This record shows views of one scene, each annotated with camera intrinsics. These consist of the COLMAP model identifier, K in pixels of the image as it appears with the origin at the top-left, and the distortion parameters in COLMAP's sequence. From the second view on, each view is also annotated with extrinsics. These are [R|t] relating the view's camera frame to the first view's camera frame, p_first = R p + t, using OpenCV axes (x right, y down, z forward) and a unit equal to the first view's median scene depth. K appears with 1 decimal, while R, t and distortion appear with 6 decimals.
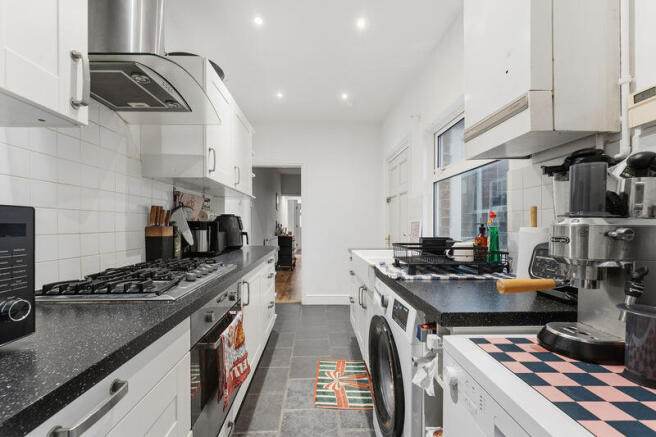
lens RADIAL K [[268.4, 0, 329.0], [0, 268.4, 223.1], [0, 0, 1]] dist [-0.003112, -0.000512]
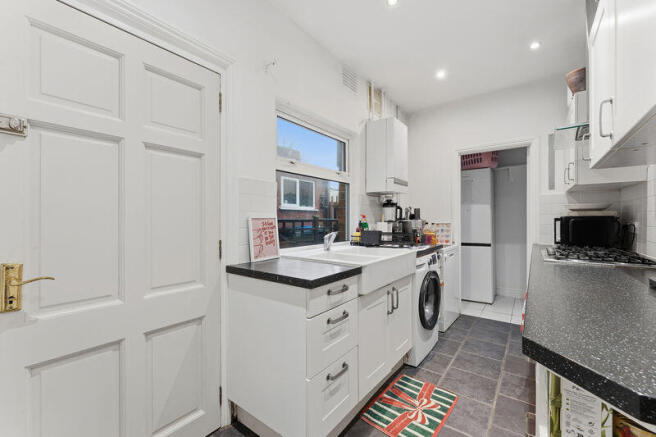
lens RADIAL K [[270.0, 0, 328.0], [0, 270.0, 218.5], [0, 0, 1]] dist [0.000793, 0.000048]
pose [[-0.761011, 0.002325, 0.648735, -0.327721], [-0.001580, 0.999984, -0.005437, 0.000907], [-0.648738, -0.005162, -0.760995, 1.985370]]
